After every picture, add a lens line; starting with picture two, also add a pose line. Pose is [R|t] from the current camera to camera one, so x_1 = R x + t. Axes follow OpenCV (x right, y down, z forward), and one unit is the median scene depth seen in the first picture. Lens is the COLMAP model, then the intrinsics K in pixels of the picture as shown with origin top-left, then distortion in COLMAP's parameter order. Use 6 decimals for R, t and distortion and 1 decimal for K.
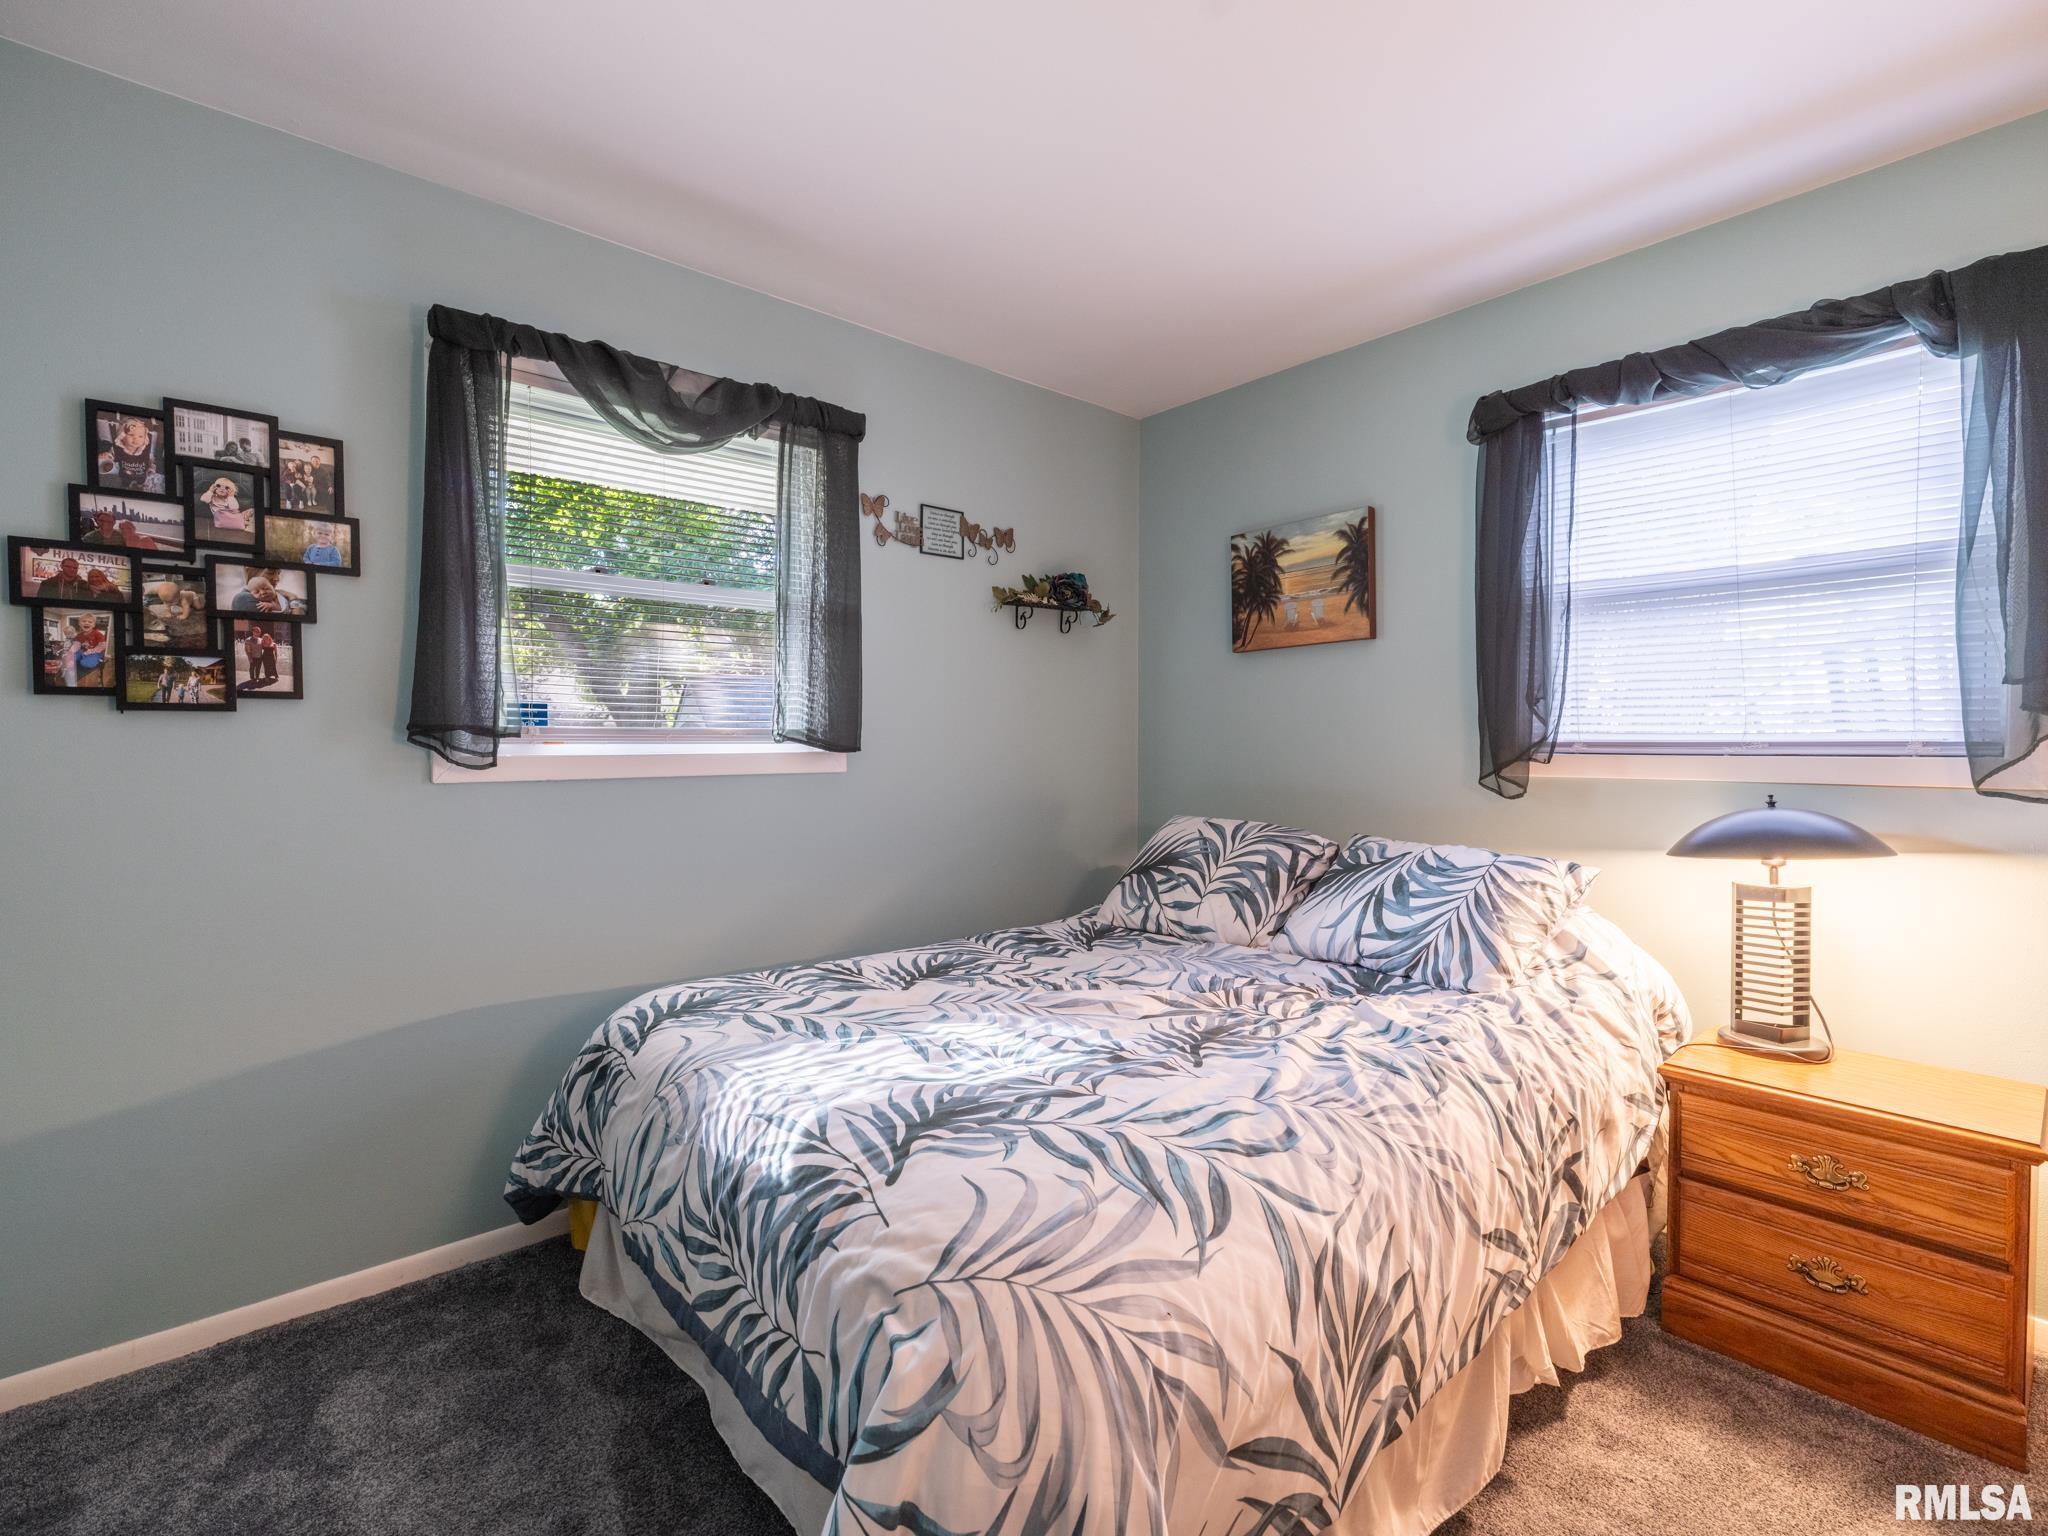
lens RADIAL K [[972.6, 0, 1001.6], [0, 972.6, 763.7], [0, 0, 1]] dist [-0.001987, 0.000948]
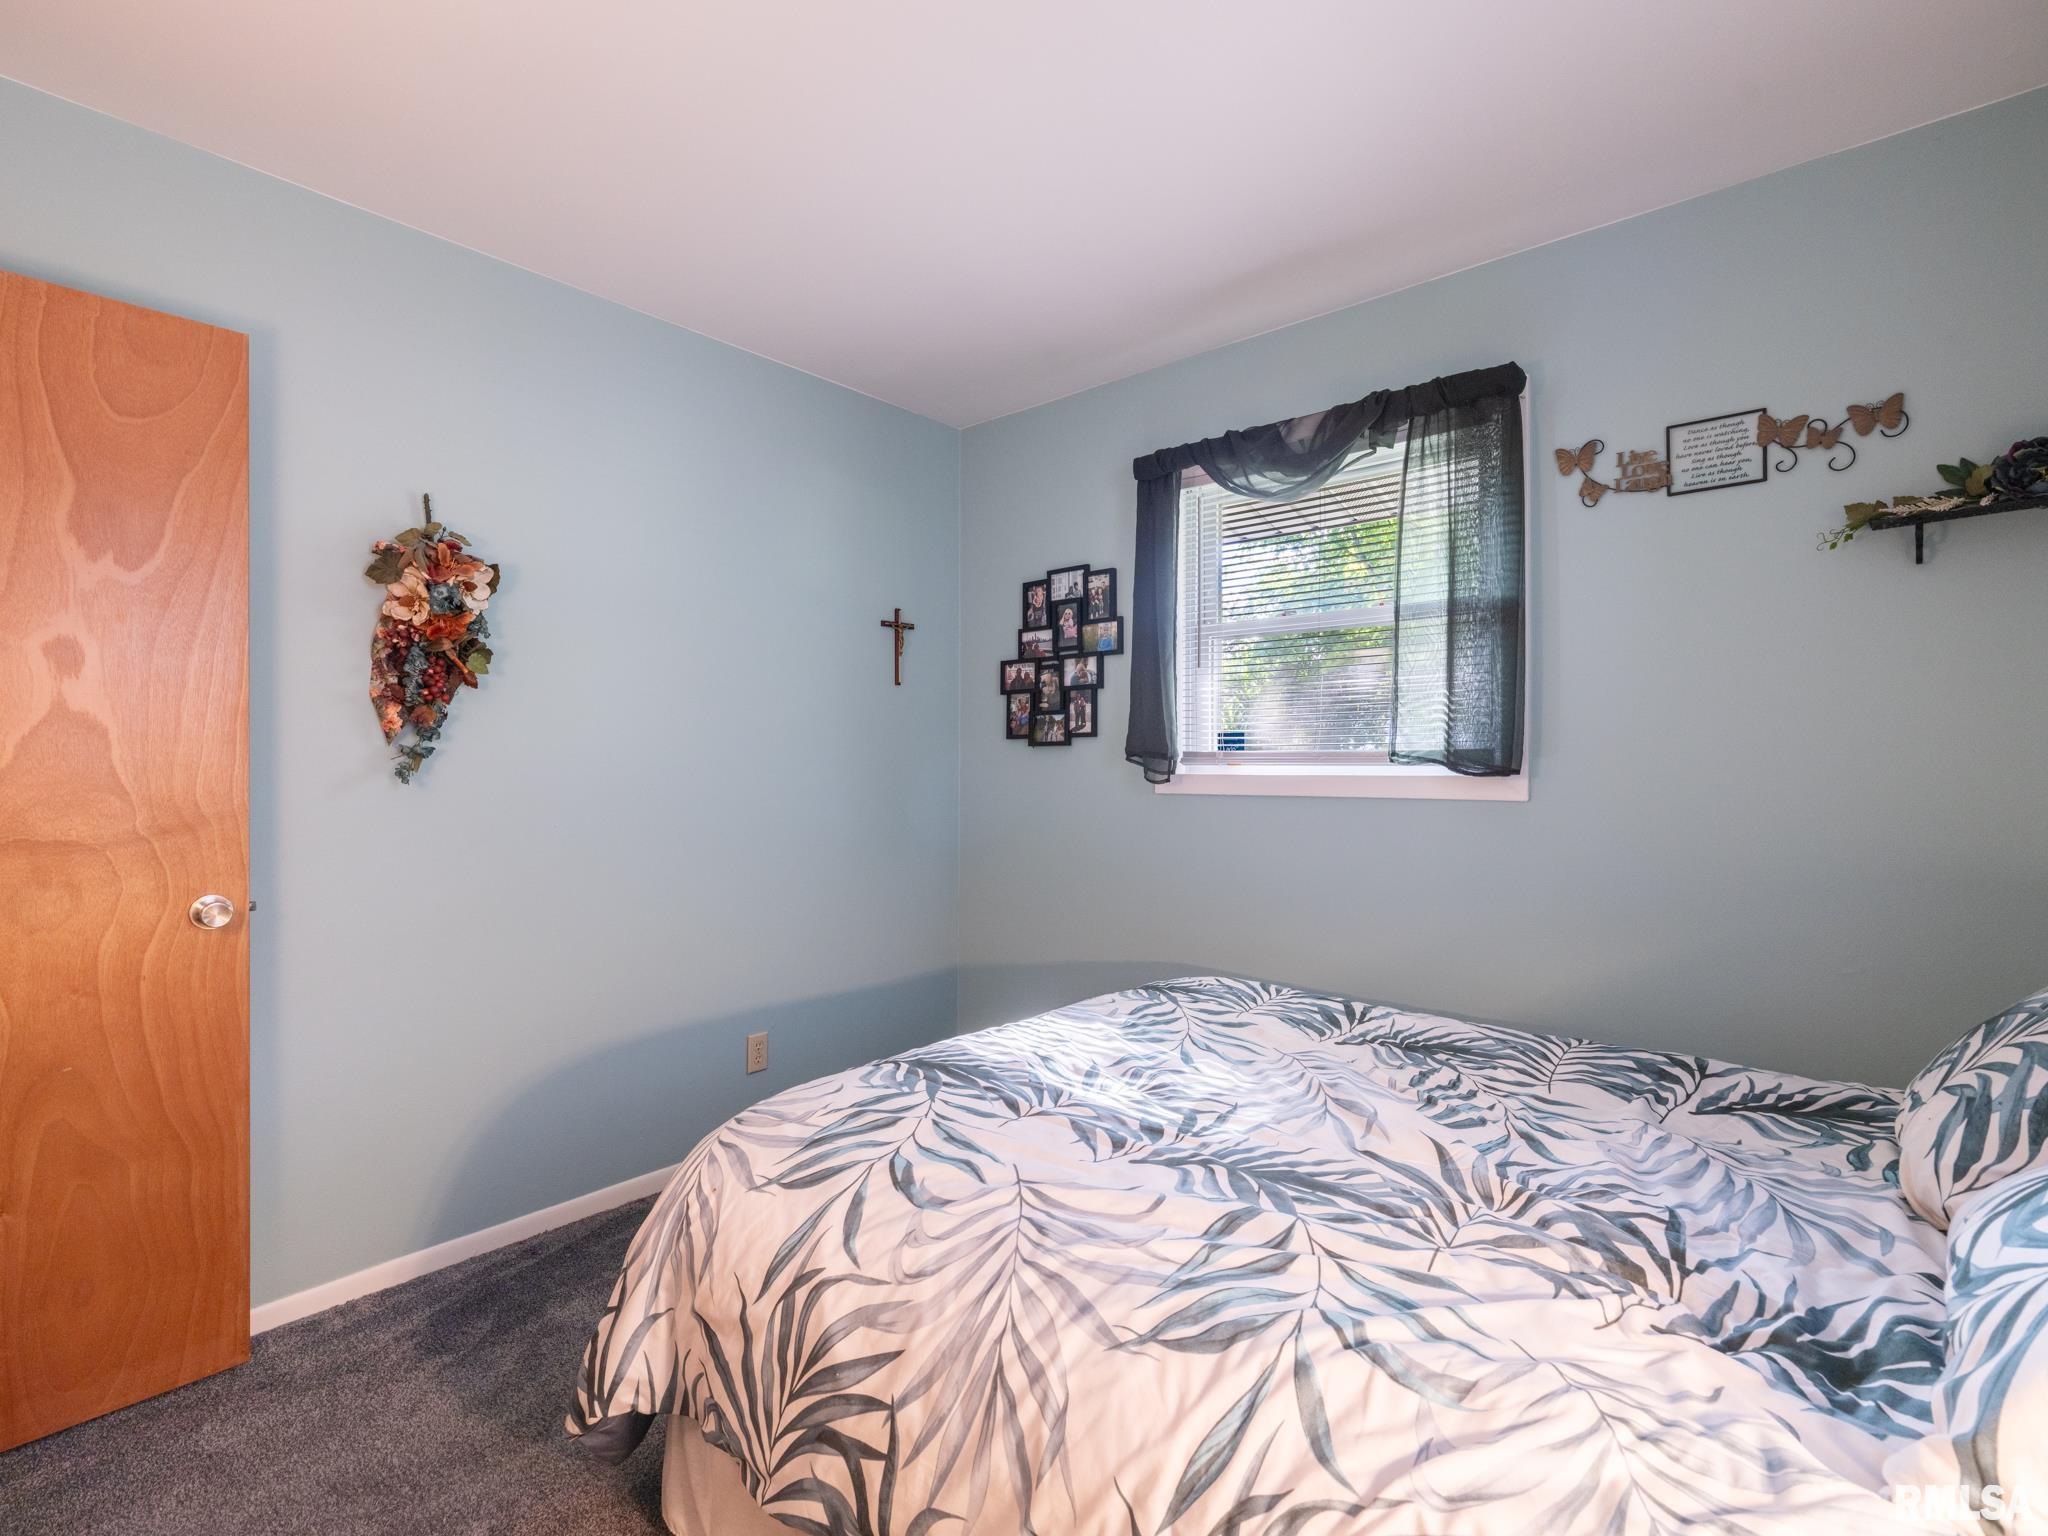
lens RADIAL K [[972.6, 0, 1001.6], [0, 972.6, 763.7], [0, 0, 1]] dist [-0.001987, 0.000948]
pose [[0.113366, -0.000141, -0.993553, 0.875265], [-0.024188, 0.999703, -0.002901, -0.014327], [0.993259, 0.024361, 0.113329, 0.694189]]
